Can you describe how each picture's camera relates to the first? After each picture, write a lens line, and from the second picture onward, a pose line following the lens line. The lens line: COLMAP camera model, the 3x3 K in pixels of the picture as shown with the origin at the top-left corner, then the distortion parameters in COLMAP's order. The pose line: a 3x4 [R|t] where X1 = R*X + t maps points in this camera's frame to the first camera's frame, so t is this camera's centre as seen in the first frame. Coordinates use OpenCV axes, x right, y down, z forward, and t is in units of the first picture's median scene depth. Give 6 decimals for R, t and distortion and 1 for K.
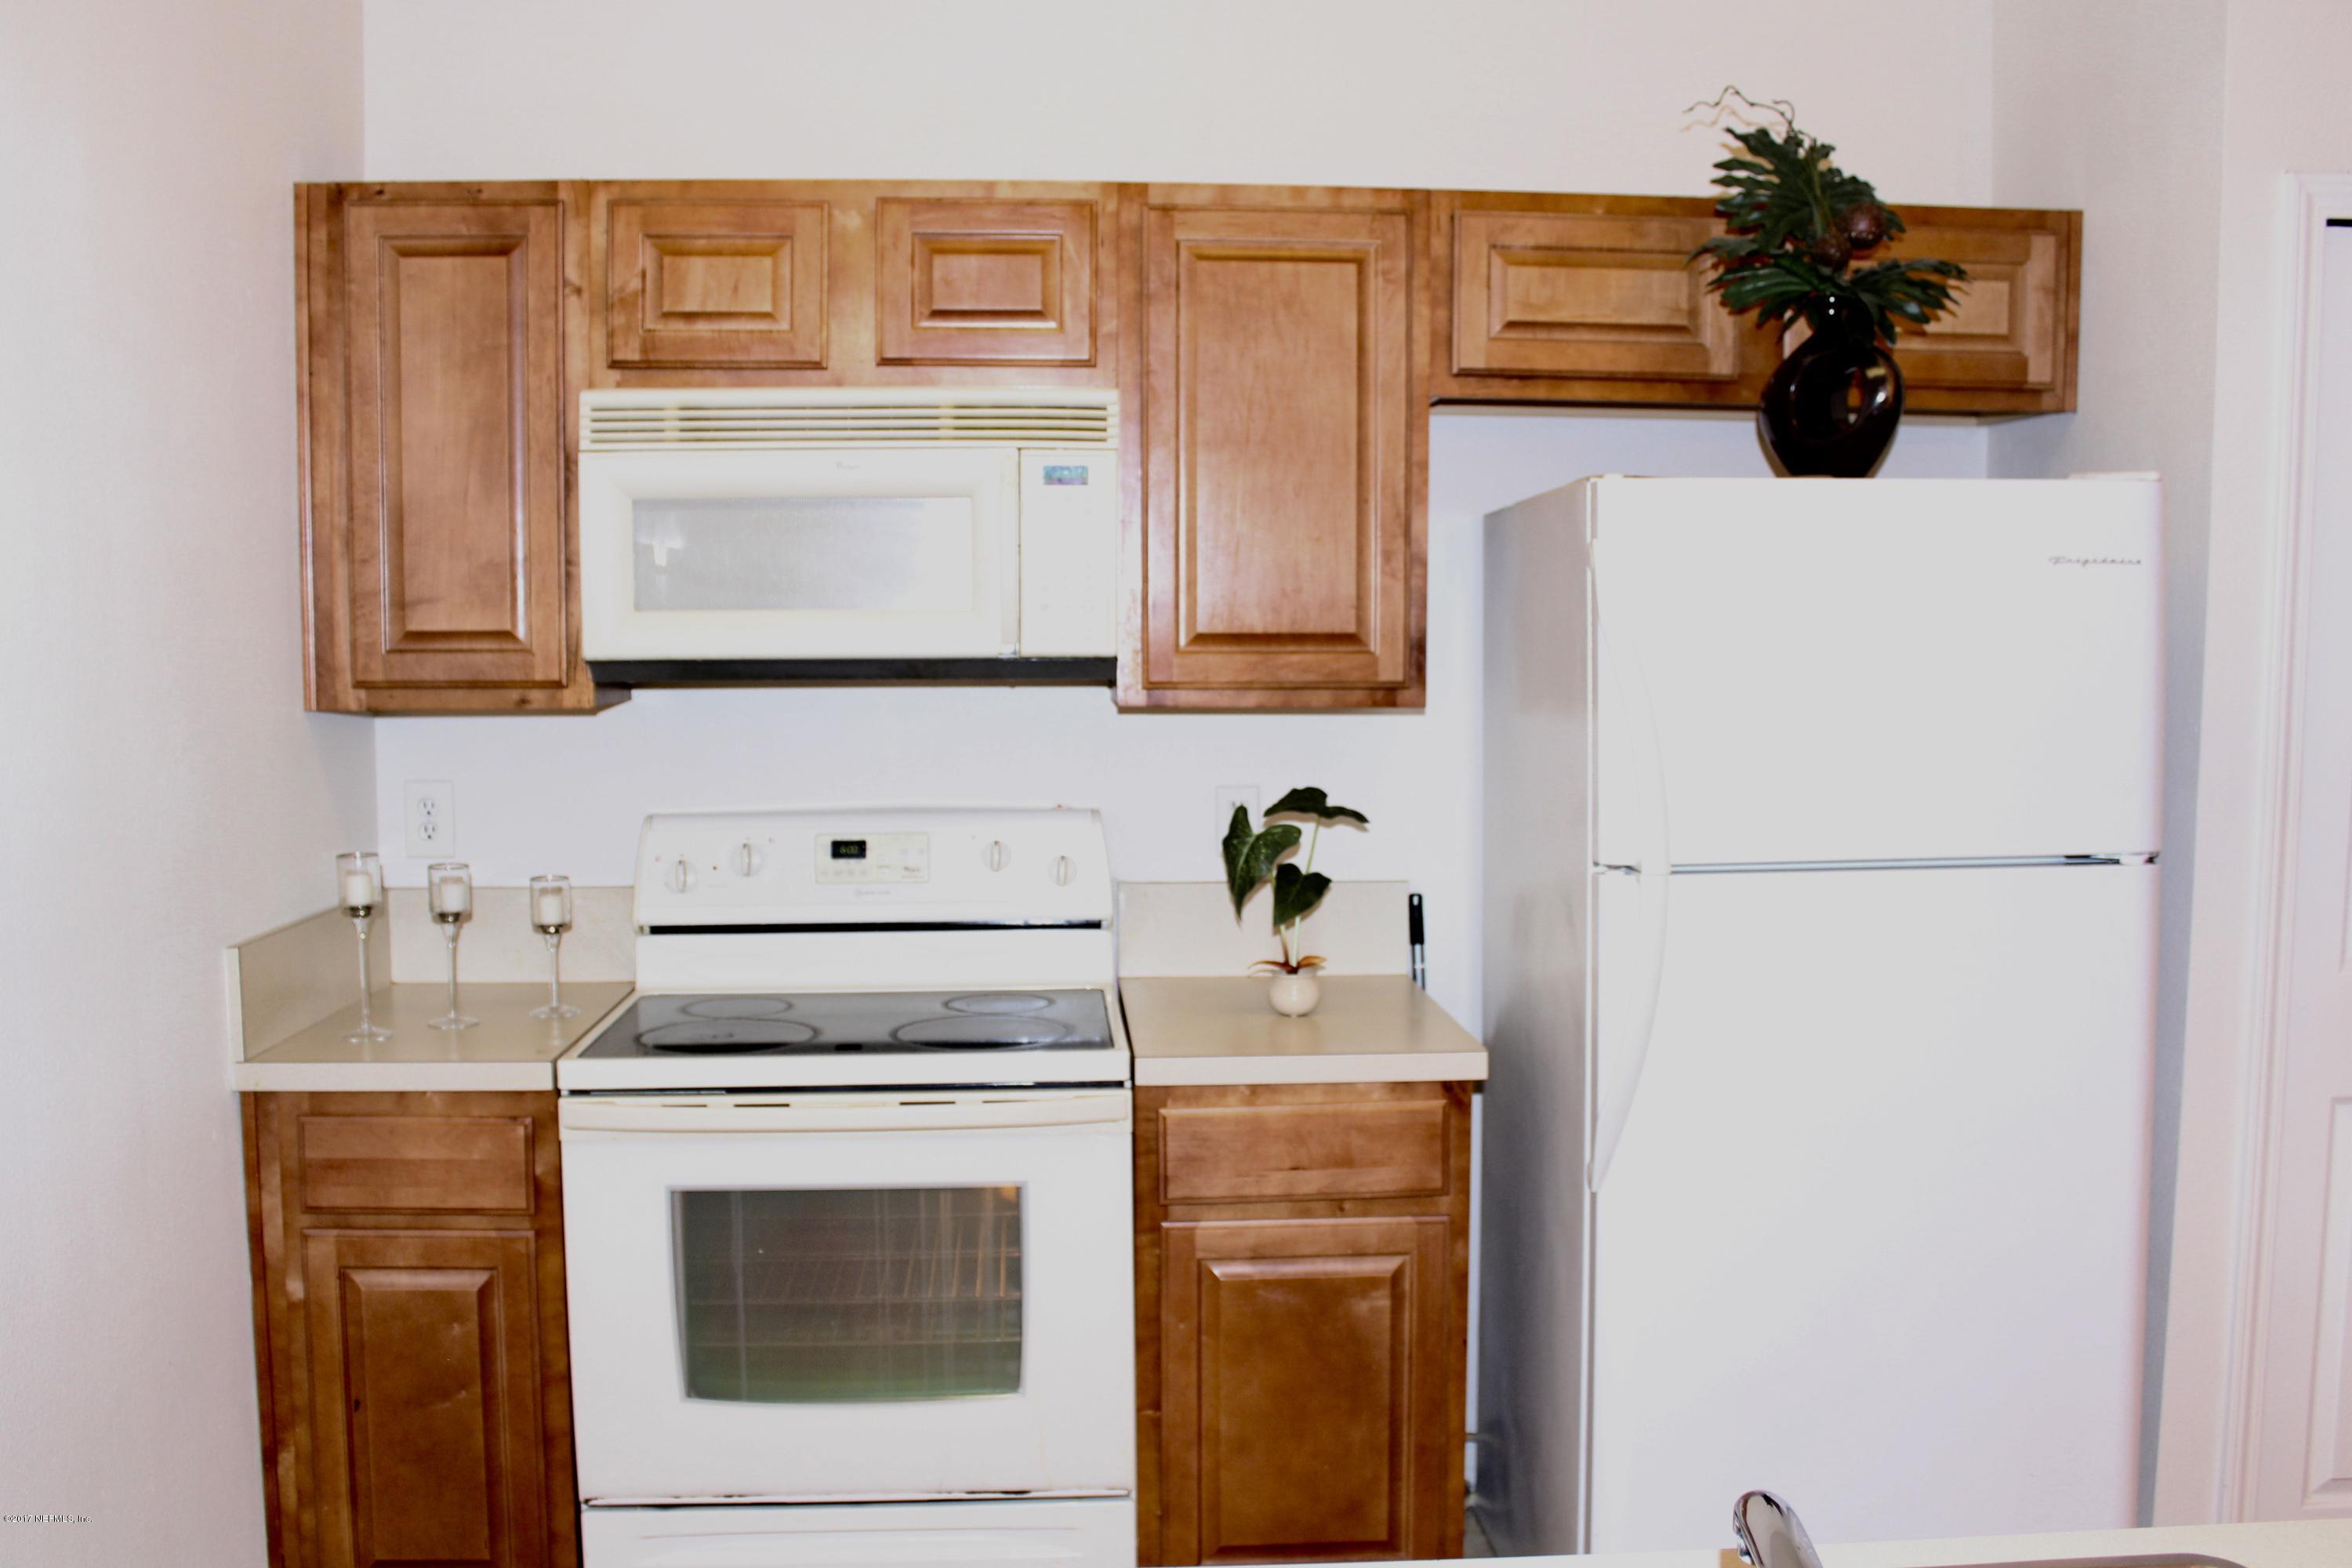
lens RADIAL K [[2020.0, 0, 1166.7], [0, 2020.0, 804.0], [0, 0, 1]] dist [-0.130808, 0.053546]
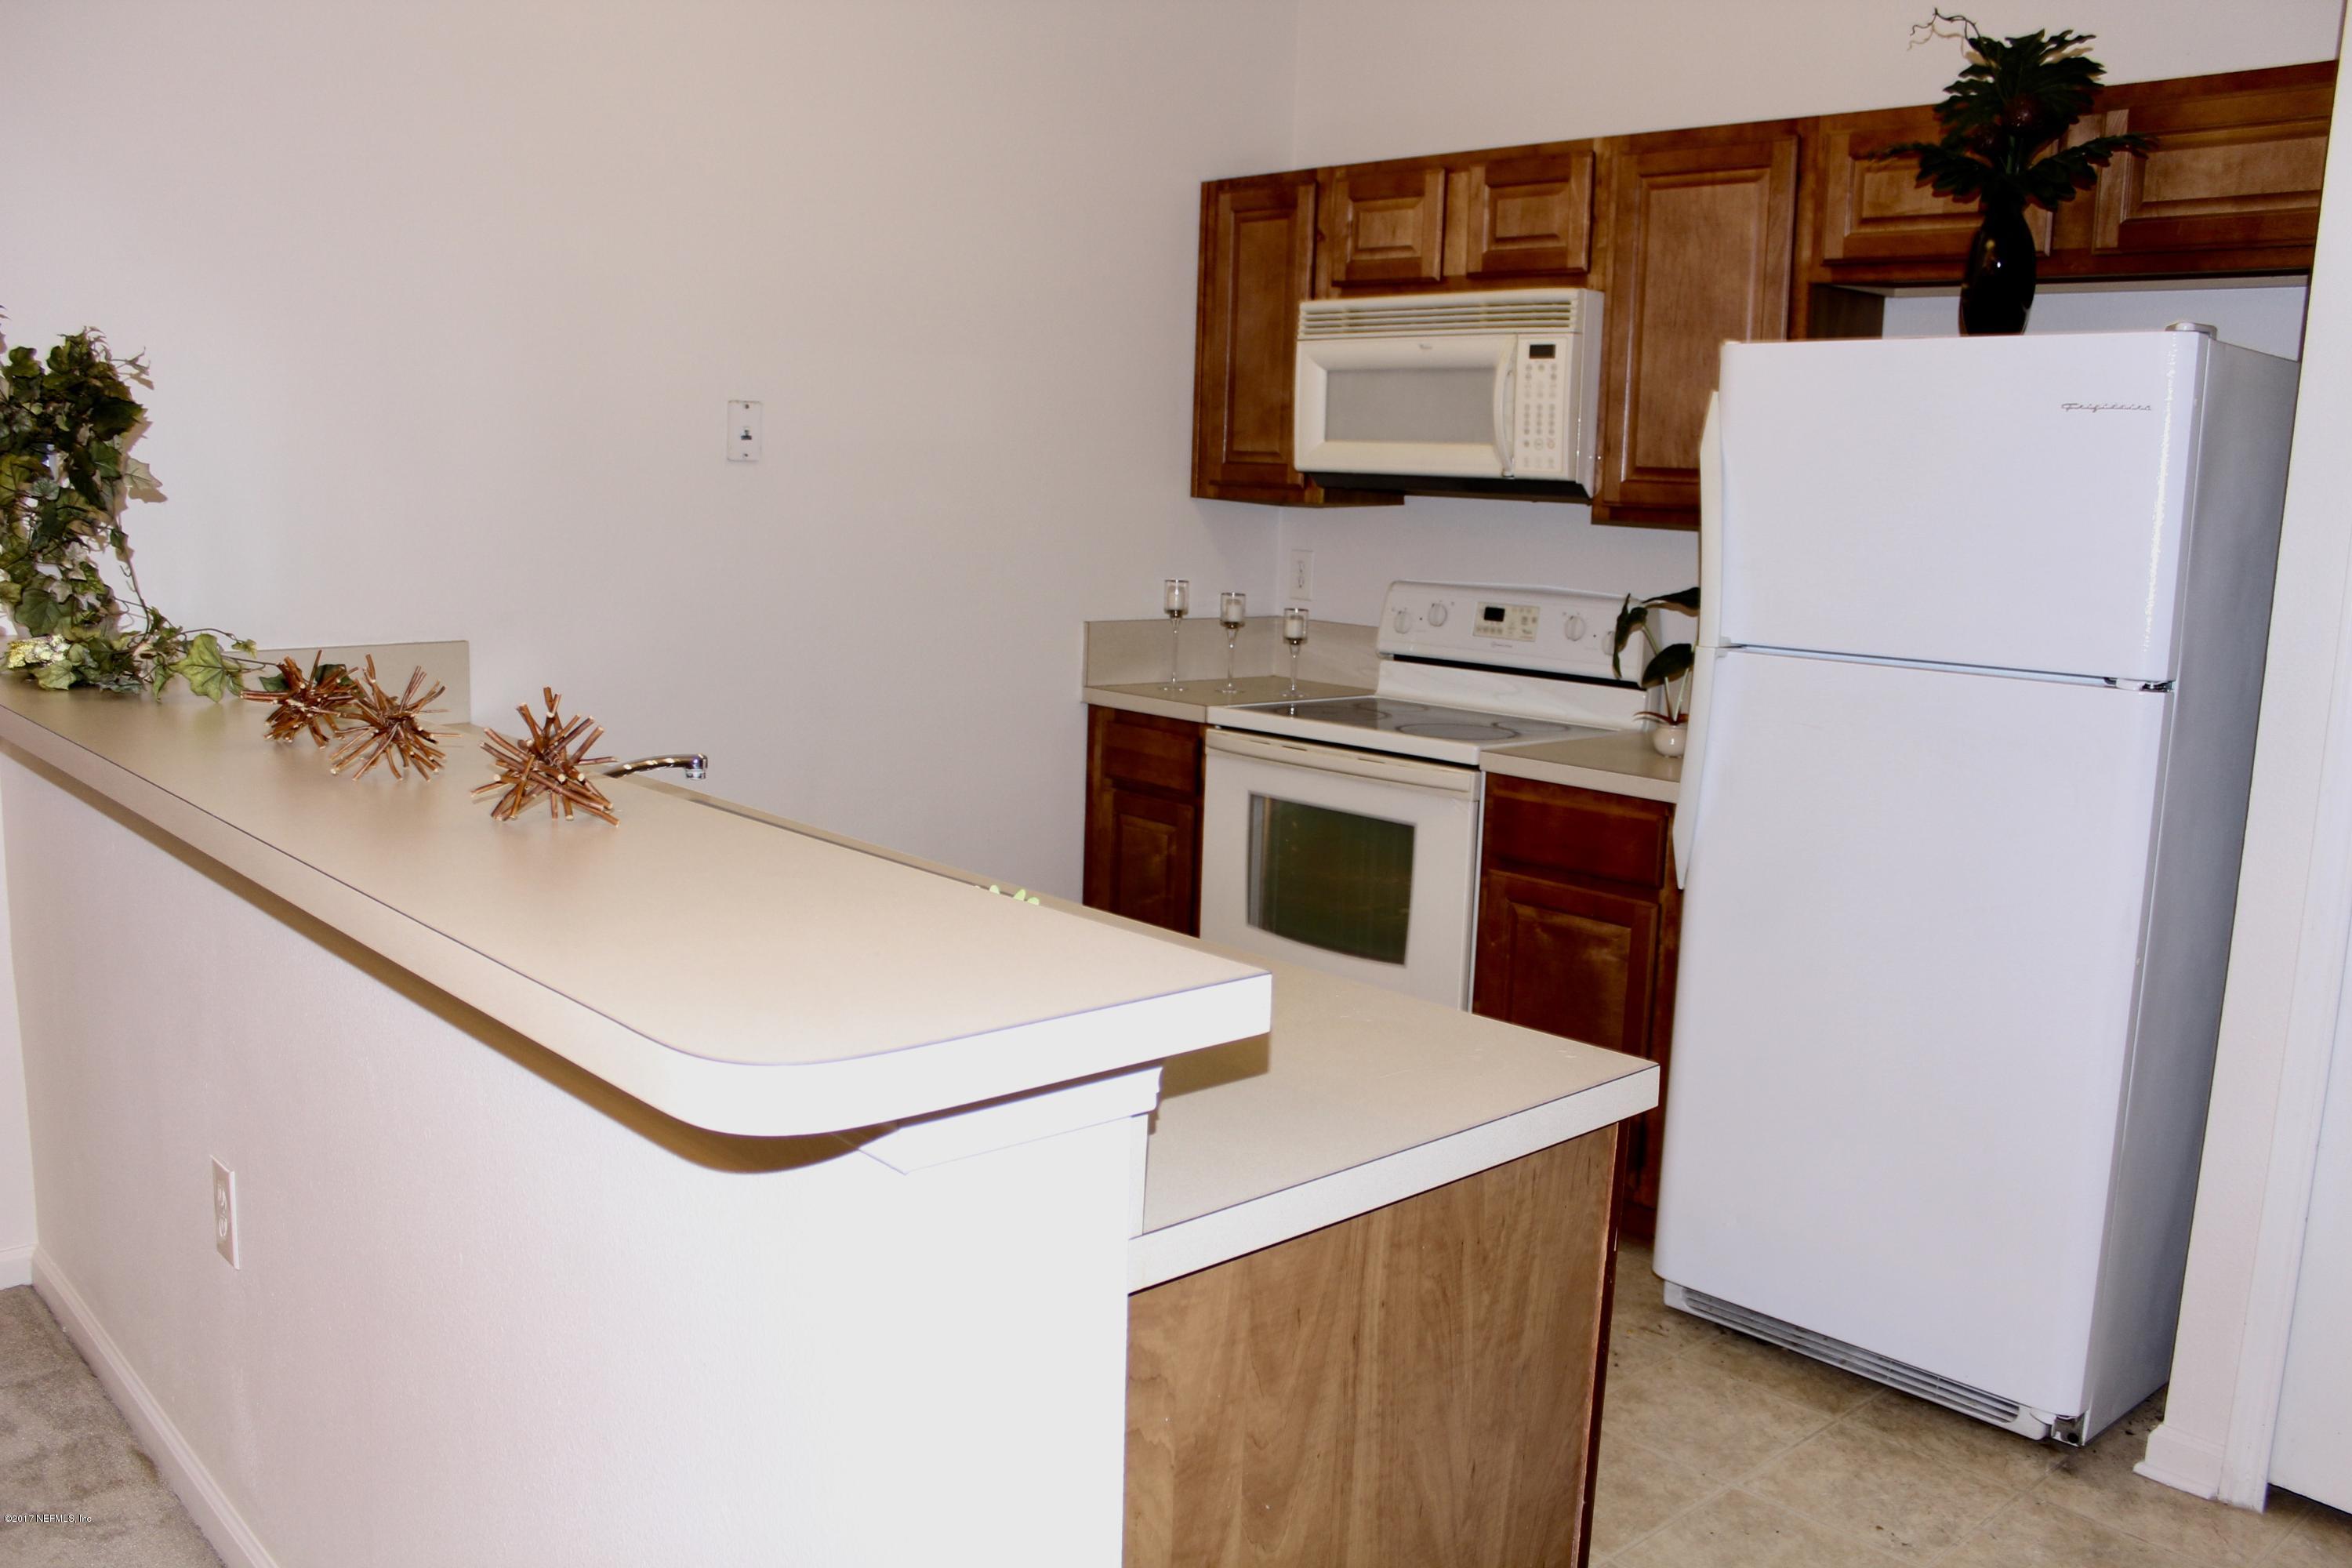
lens RADIAL K [[2020.0, 0, 1181.6], [0, 2020.0, 786.2], [0, 0, 1]] dist [-0.130808, 0.053546]
pose [[0.627612, 0.141632, -0.765535, 0.911852], [-0.098796, 0.989852, 0.102136, 0.022107], [0.772232, 0.011530, 0.635236, -0.091894]]
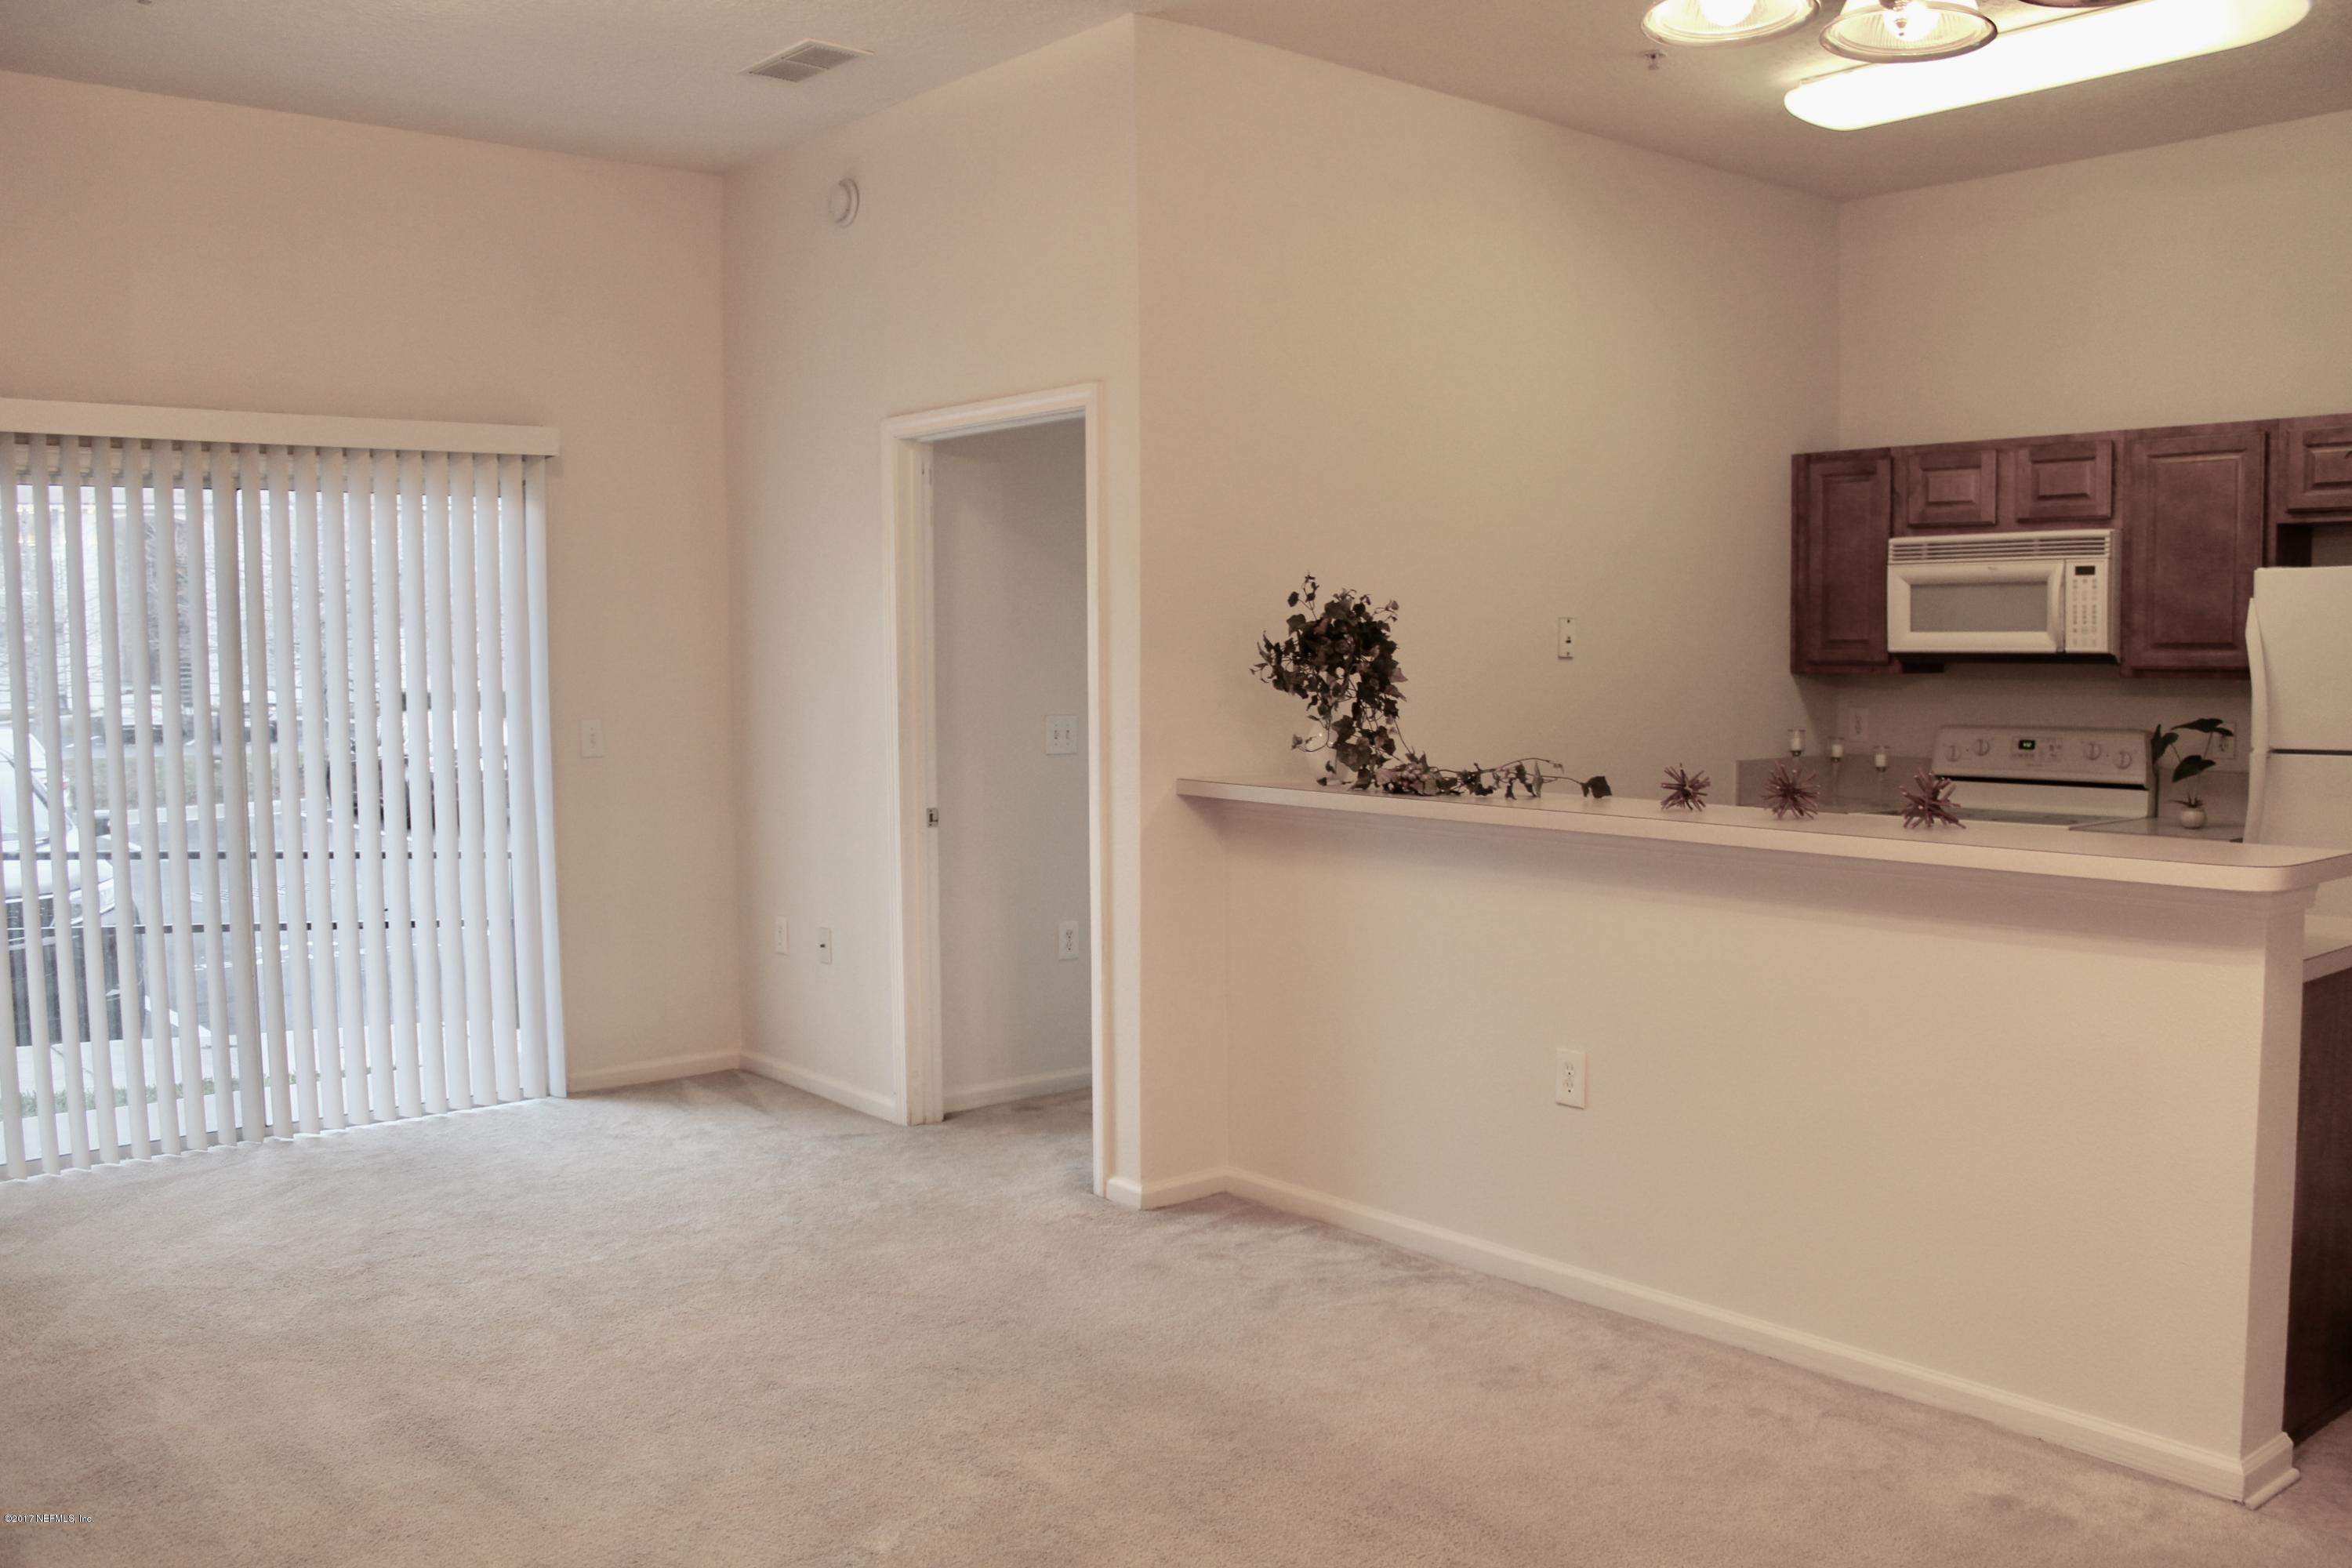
lens RADIAL K [[2020.0, 0, 1168.6], [0, 2020.0, 821.6], [0, 0, 1]] dist [-0.130808, 0.053546]
pose [[0.598542, 0.064873, -0.798460, 1.070682], [-0.062346, 0.997465, 0.034306, 0.097878], [0.798662, 0.029247, 0.601069, -1.067349]]
